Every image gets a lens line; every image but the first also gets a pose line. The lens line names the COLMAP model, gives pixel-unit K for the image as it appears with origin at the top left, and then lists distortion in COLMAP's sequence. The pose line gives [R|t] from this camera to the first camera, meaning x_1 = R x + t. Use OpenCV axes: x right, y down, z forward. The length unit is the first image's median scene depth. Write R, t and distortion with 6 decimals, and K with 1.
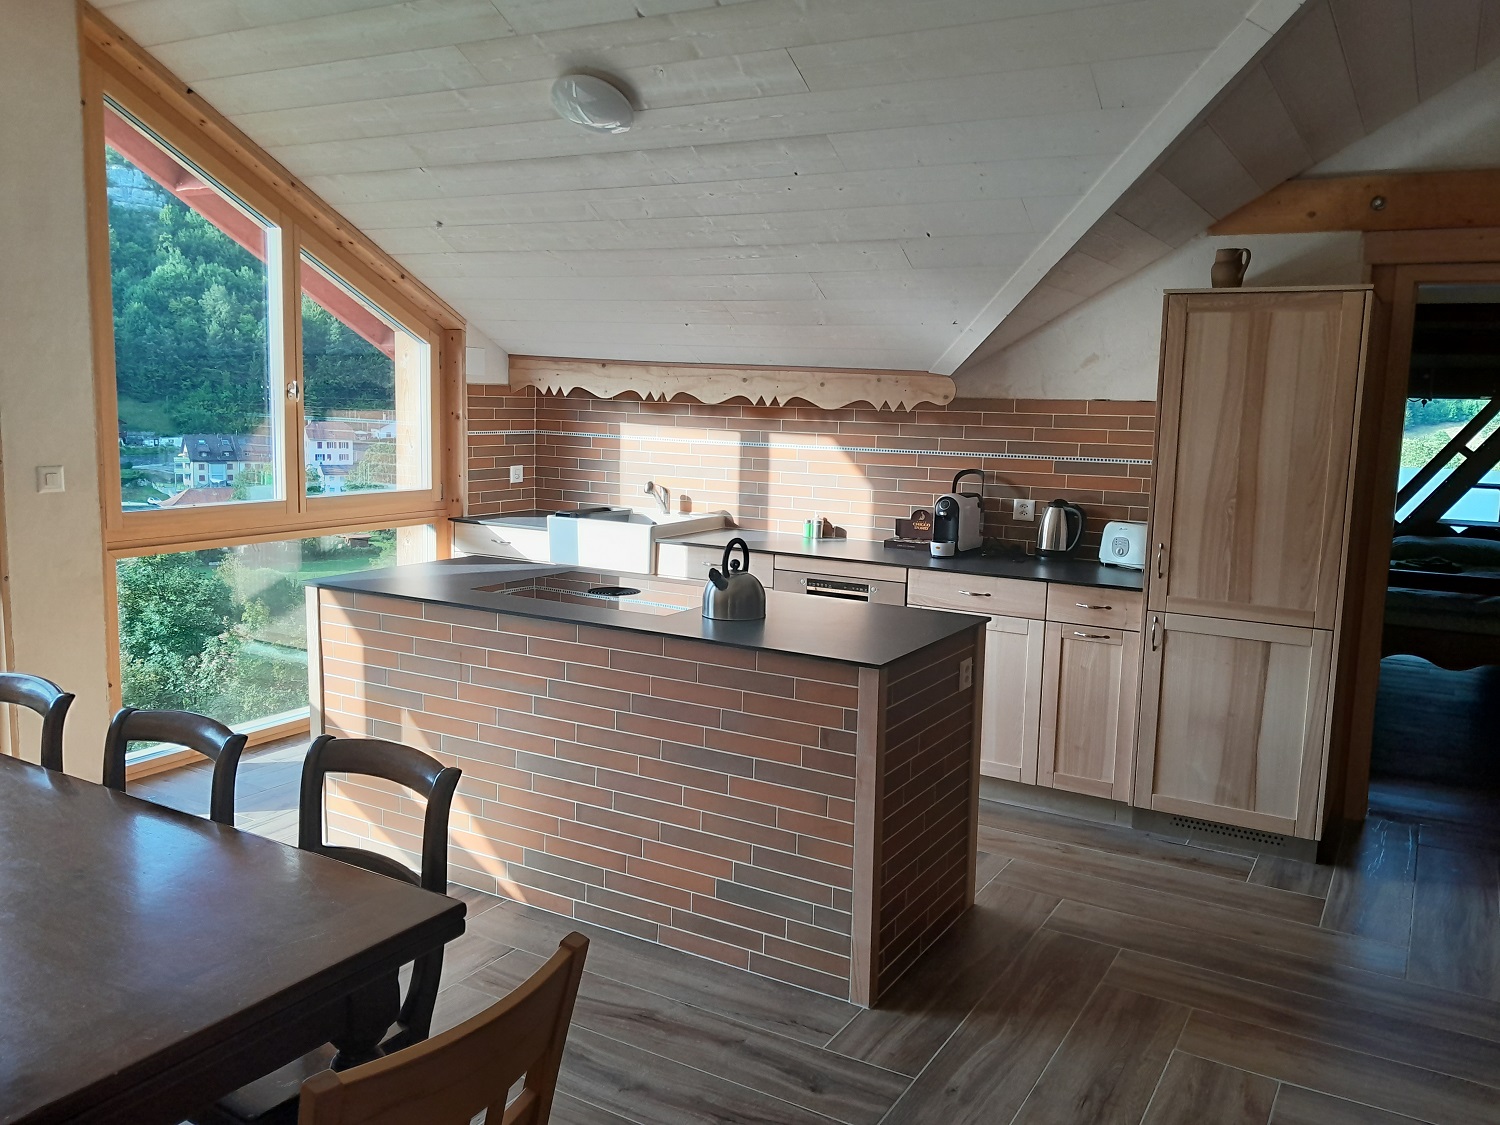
lens RADIAL K [[1129.4, 0, 738.5], [0, 1129.4, 549.6], [0, 0, 1]] dist [0.010324, -0.001432]
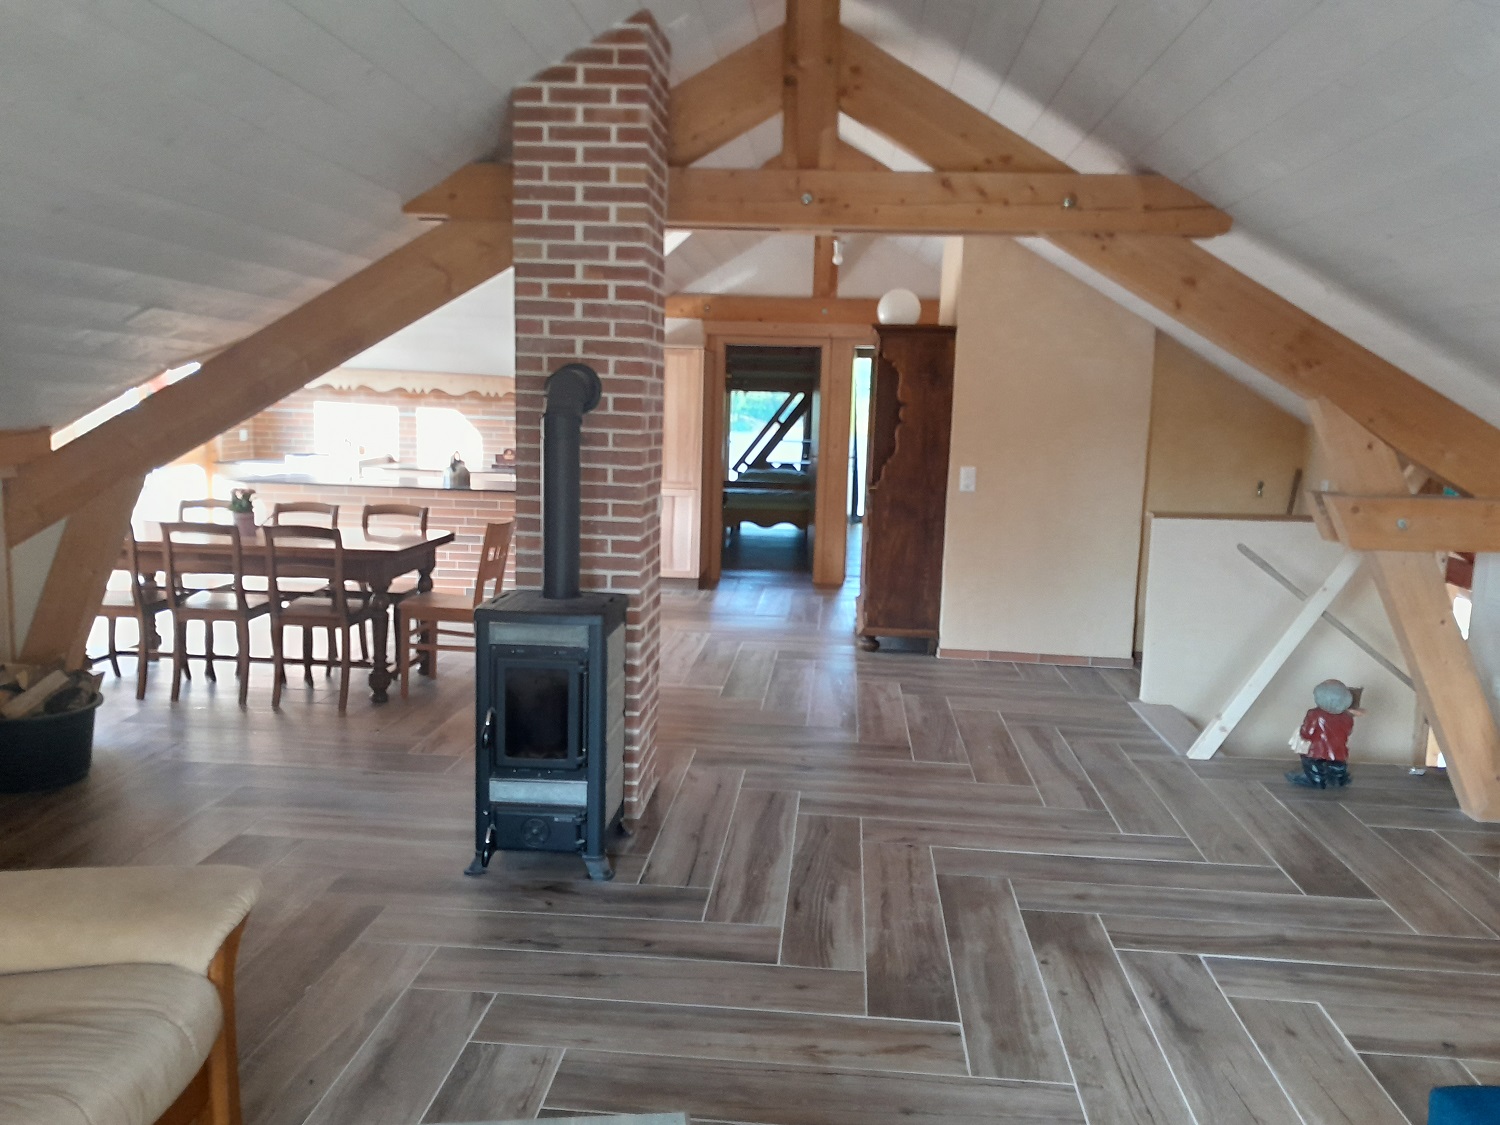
lens RADIAL K [[1129.4, 0, 747.5], [0, 1129.4, 566.4], [0, 0, 1]] dist [0.010324, -0.001432]
pose [[0.885008, -0.063416, 0.461236, -0.372692], [0.051426, 0.997933, 0.038531, 0.110564], [-0.462727, -0.010381, 0.886440, -0.879086]]
